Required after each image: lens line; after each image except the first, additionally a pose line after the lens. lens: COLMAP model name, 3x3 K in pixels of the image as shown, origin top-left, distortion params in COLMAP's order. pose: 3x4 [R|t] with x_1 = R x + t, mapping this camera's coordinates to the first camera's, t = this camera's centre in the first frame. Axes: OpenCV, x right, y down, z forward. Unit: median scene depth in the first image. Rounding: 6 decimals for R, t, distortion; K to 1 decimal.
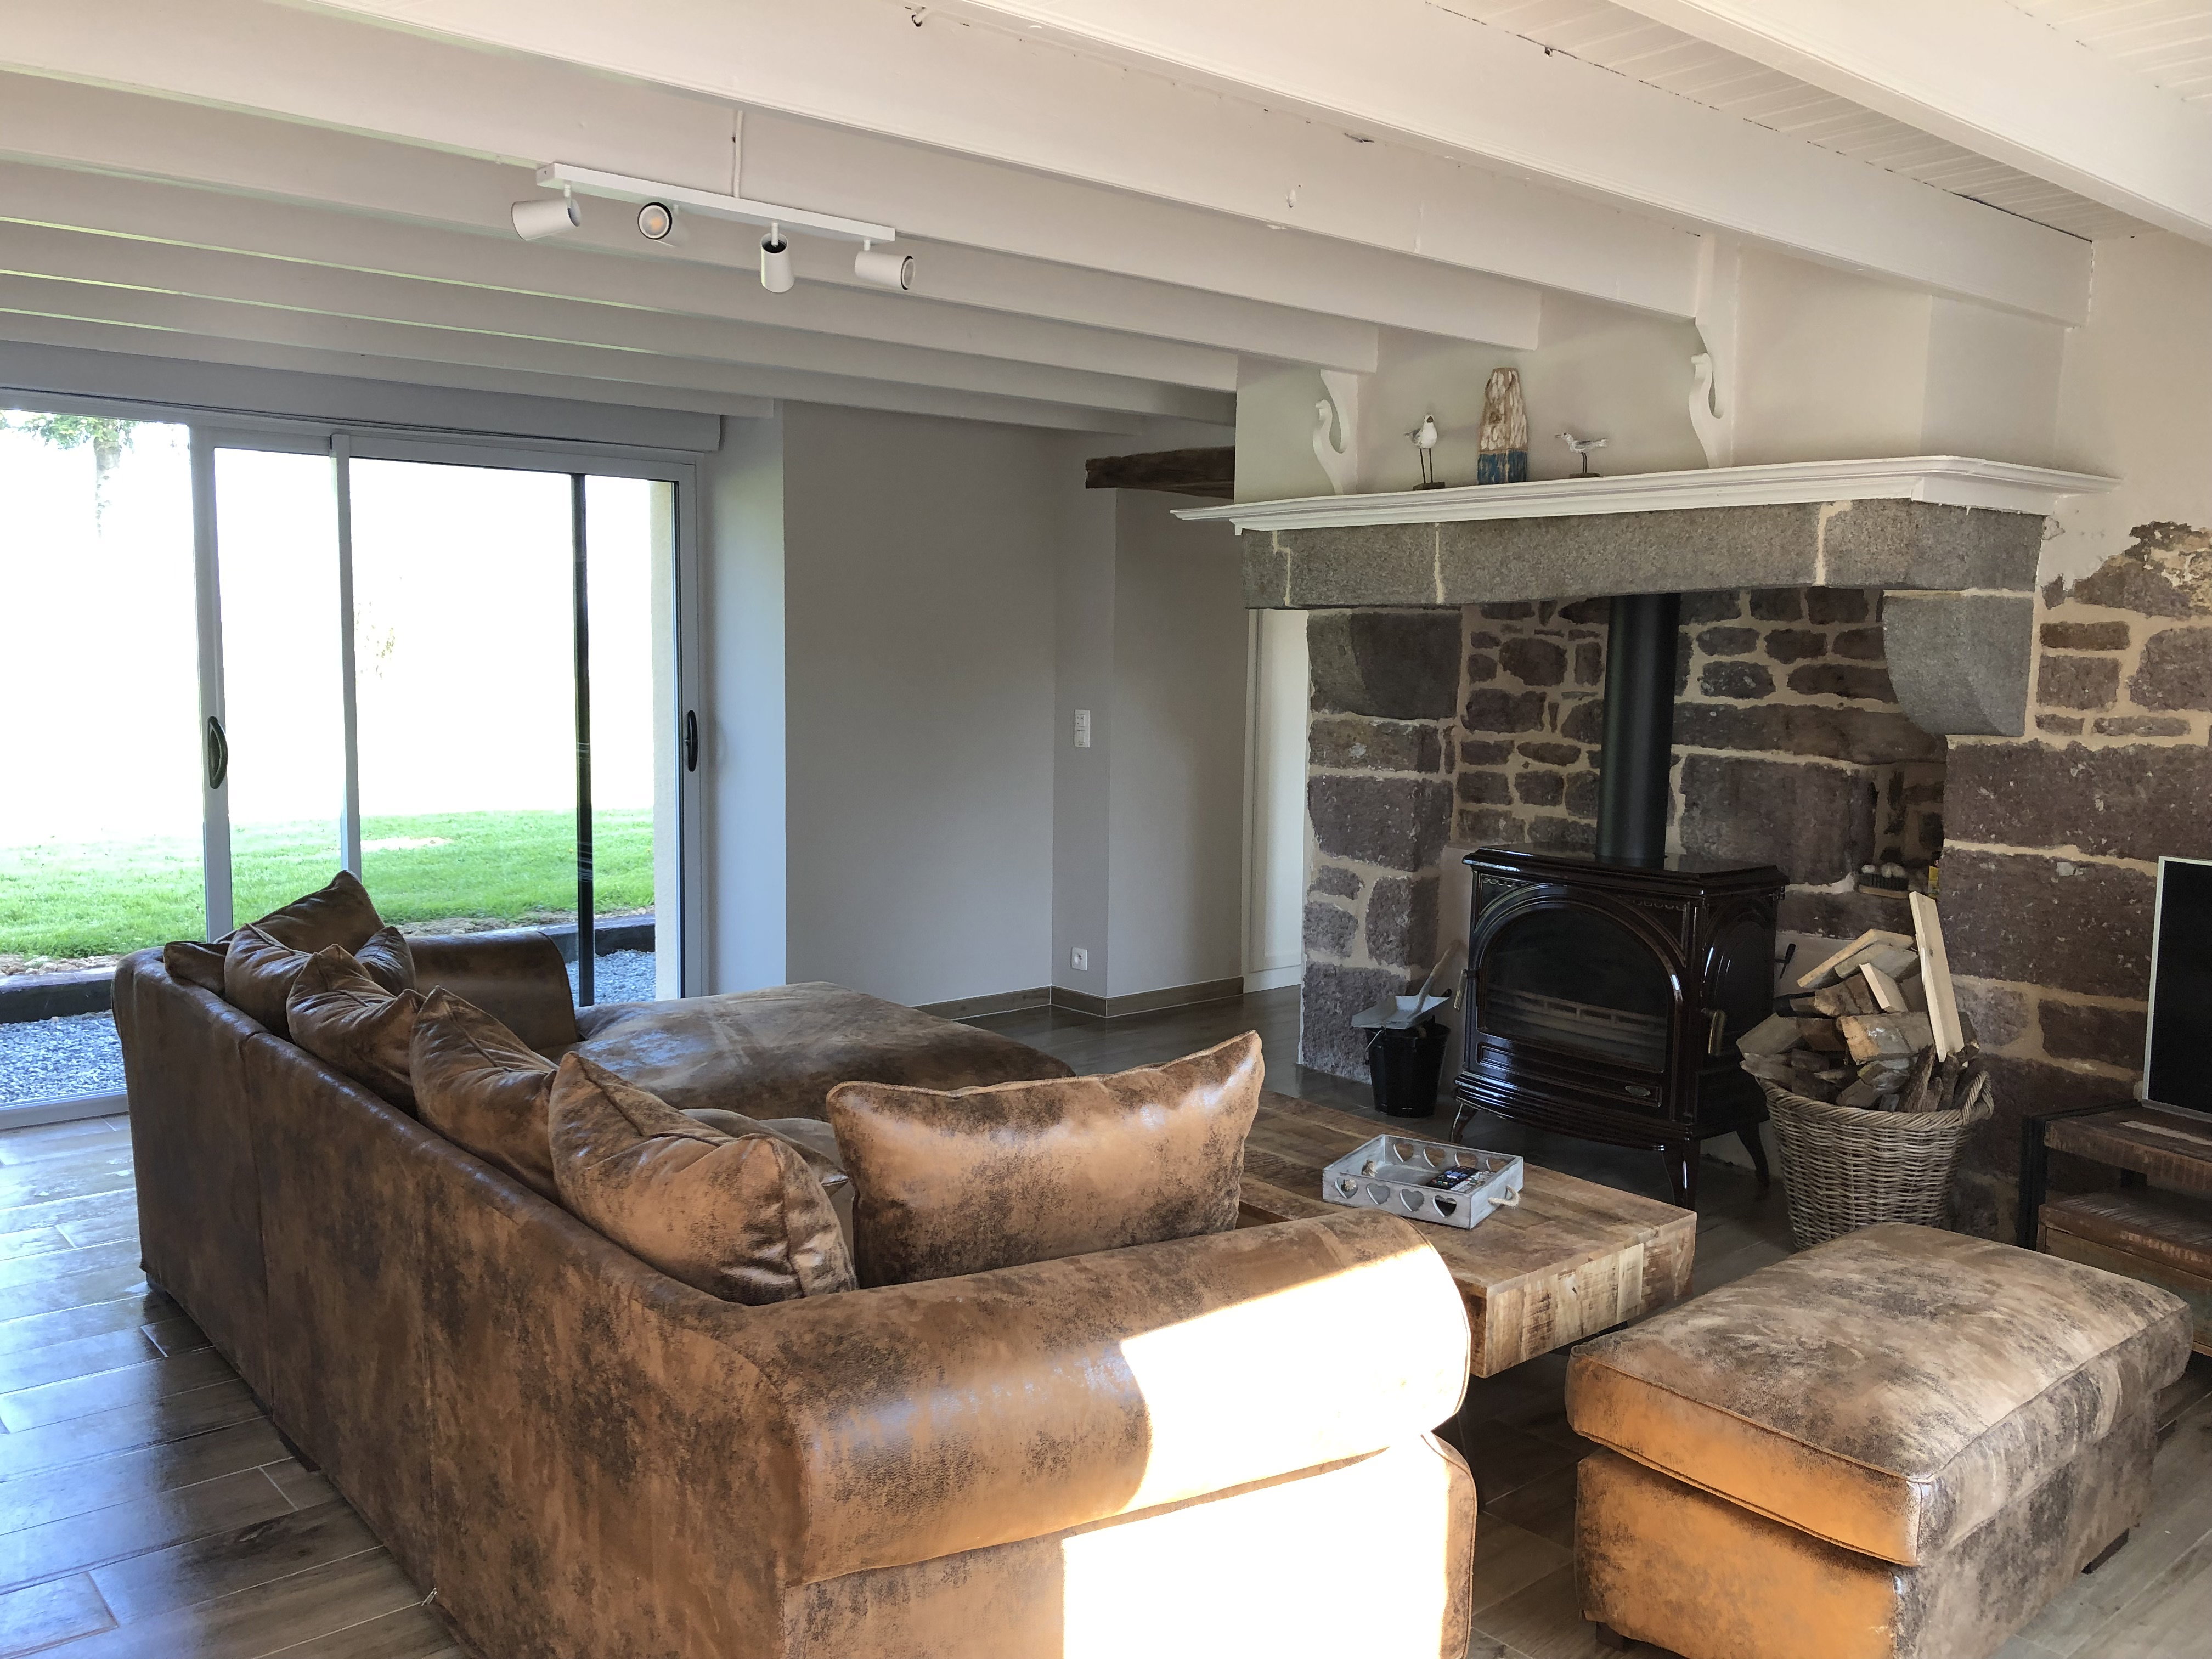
lens RADIAL K [[1796.5, 0, 1100.4], [0, 1796.5, 826.3], [0, 0, 1]] dist [0.009030, 0.008301]
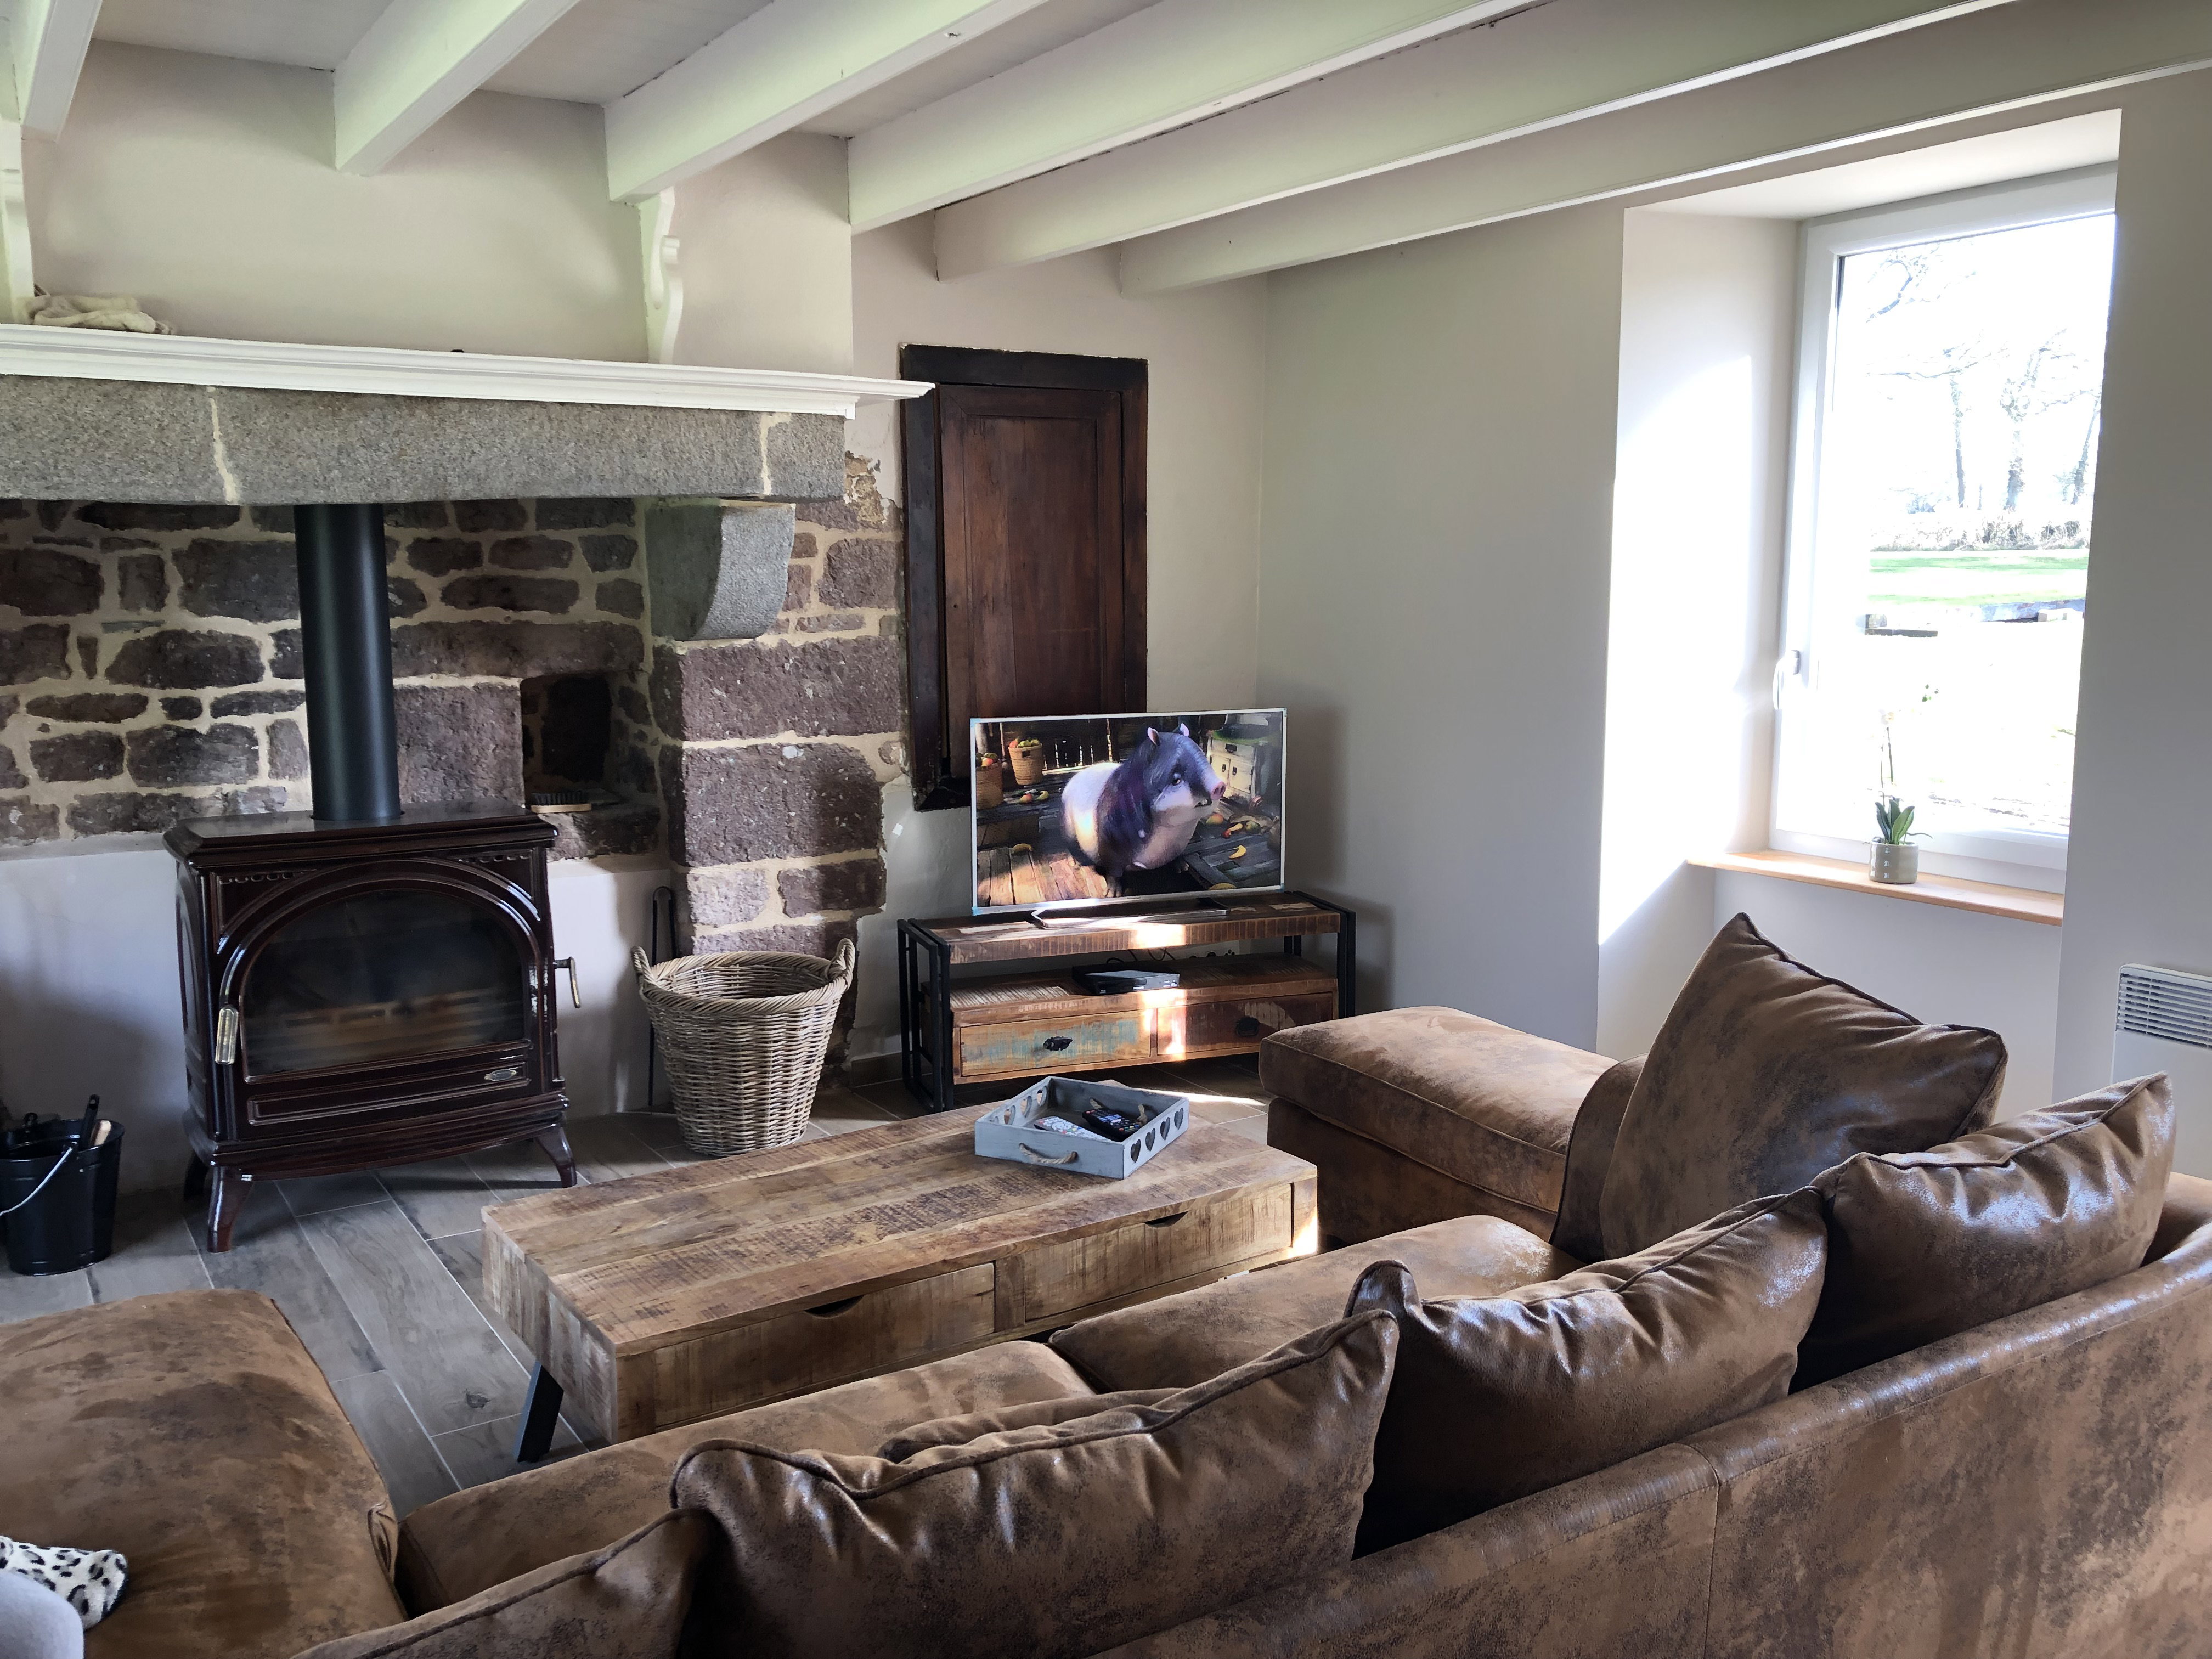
lens RADIAL K [[1796.5, 0, 1099.5], [0, 1796.5, 835.4], [0, 0, 1]] dist [0.009030, 0.008301]
pose [[0.129698, -0.164689, 0.977781, -0.485253], [0.103941, 0.982936, 0.151770, -0.066983], [-0.986091, 0.081947, 0.144603, 0.570616]]
